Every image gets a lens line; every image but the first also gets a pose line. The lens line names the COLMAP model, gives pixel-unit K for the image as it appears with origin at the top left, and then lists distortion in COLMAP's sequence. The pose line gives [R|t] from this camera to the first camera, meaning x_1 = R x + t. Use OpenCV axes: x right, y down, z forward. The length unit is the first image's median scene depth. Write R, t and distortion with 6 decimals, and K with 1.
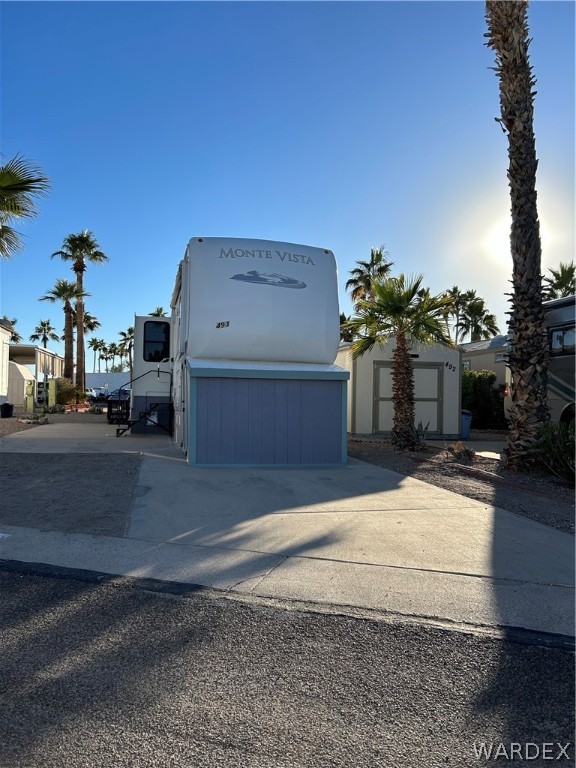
lens RADIAL K [[586.3, 0, 288.0], [0, 586.3, 384.0], [0, 0, 1]] dist [0.007168, 0.001232]
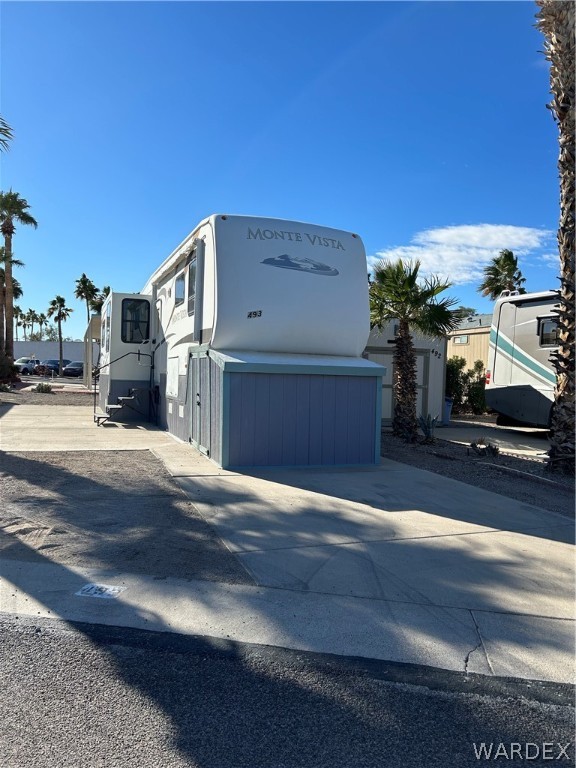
lens RADIAL K [[587.4, 0, 288.0], [0, 587.4, 384.0], [0, 0, 1]] dist [-0.000501, -0.000414]
pose [[0.991700, 0.011586, 0.128048, -0.161679], [-0.017753, 0.998731, 0.047132, -0.033491], [-0.127339, -0.049014, 0.990647, 0.077112]]
